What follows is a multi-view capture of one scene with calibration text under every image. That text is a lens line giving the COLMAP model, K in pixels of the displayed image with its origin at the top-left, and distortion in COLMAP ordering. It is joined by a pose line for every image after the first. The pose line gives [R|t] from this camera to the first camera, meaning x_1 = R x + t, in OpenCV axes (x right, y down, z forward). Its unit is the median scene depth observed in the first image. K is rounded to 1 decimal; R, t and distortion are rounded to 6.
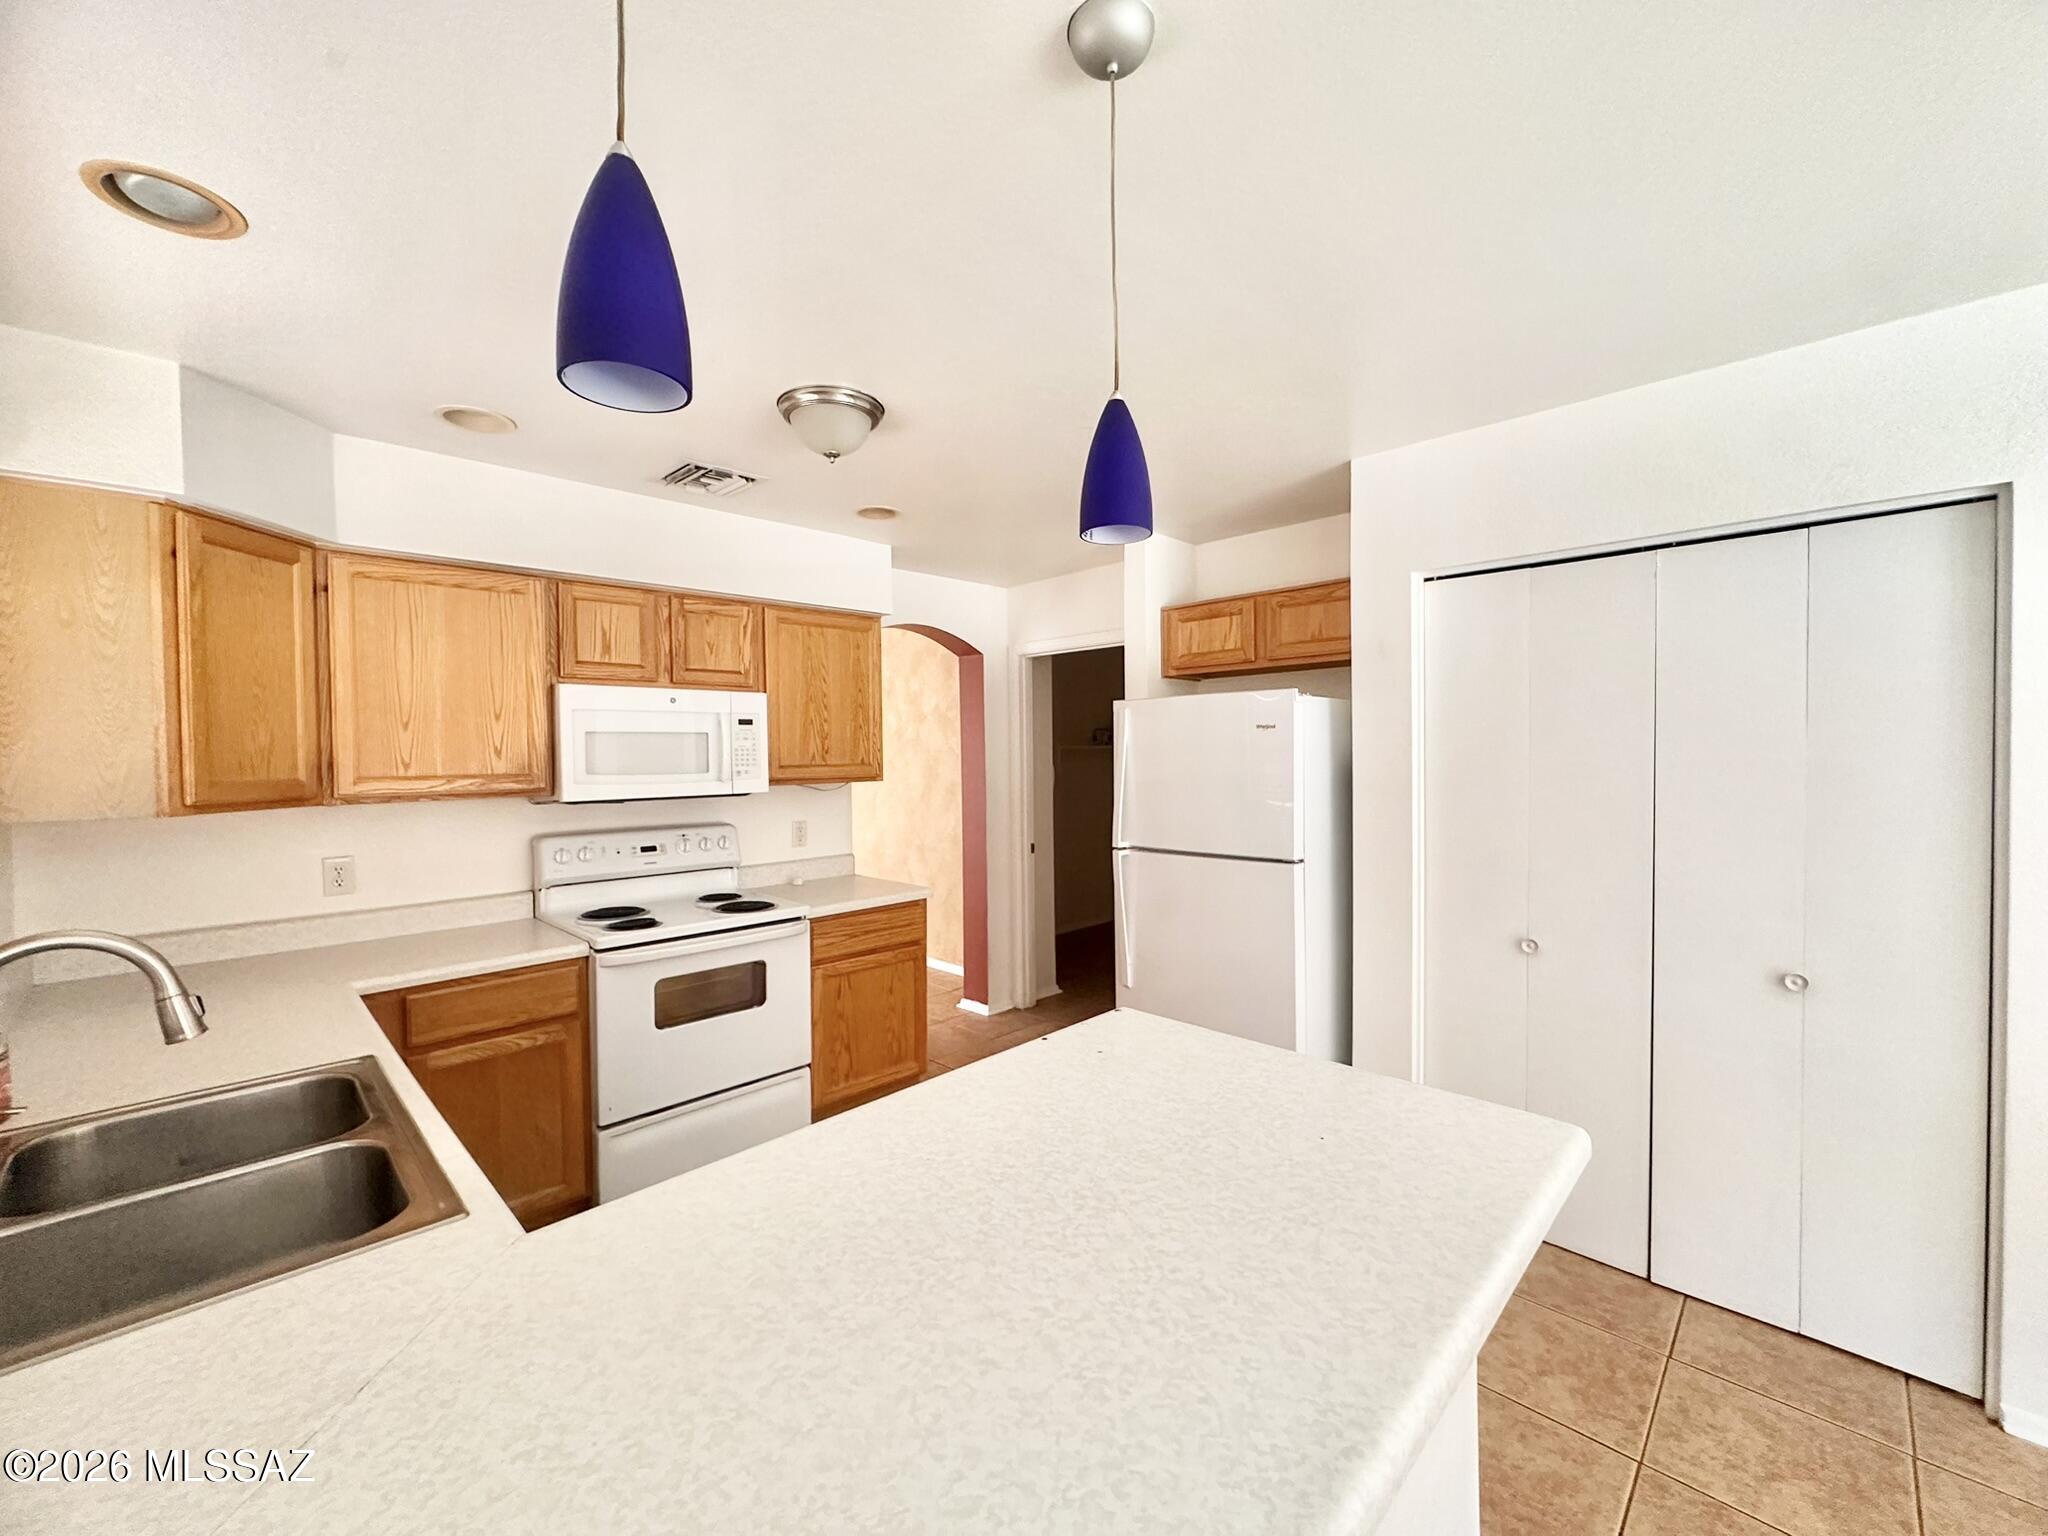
lens RADIAL K [[824.9, 0, 1021.5], [0, 824.9, 769.1], [0, 0, 1]] dist [-0.003808, -0.000042]
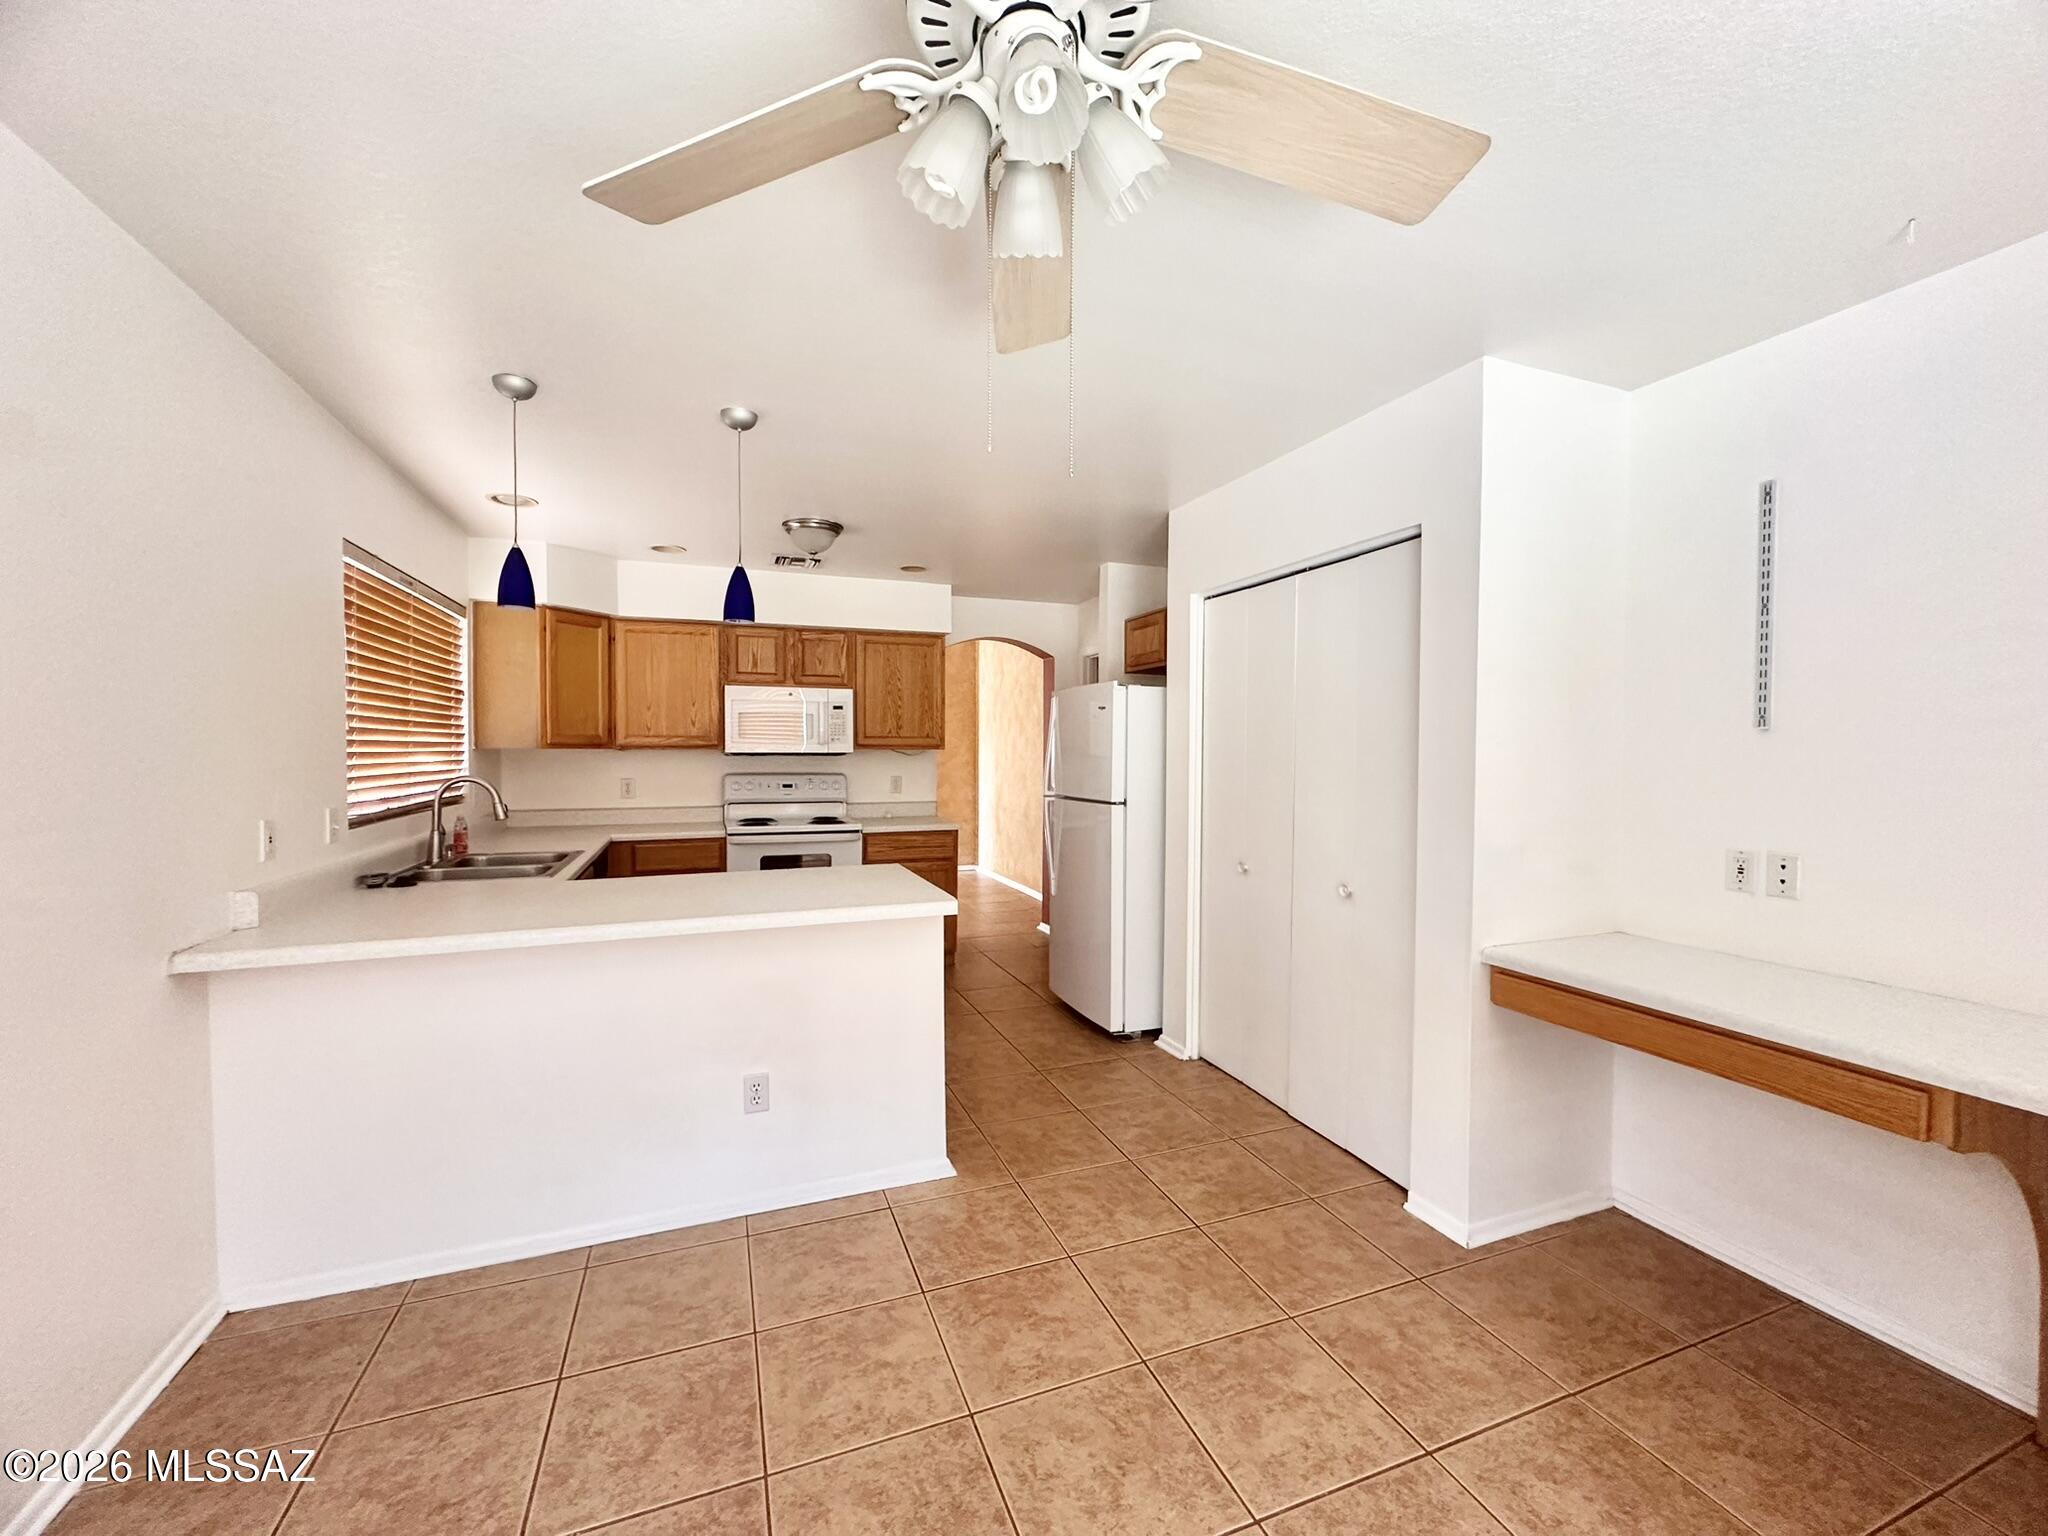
lens RADIAL K [[824.9, 0, 1028.2], [0, 824.9, 766.6], [0, 0, 1]] dist [-0.003808, -0.000042]
pose [[0.914265, 0.025328, -0.404323, 0.682953], [-0.024299, 0.999675, 0.007679, 0.037435], [0.404387, 0.002804, 0.914584, -0.318341]]
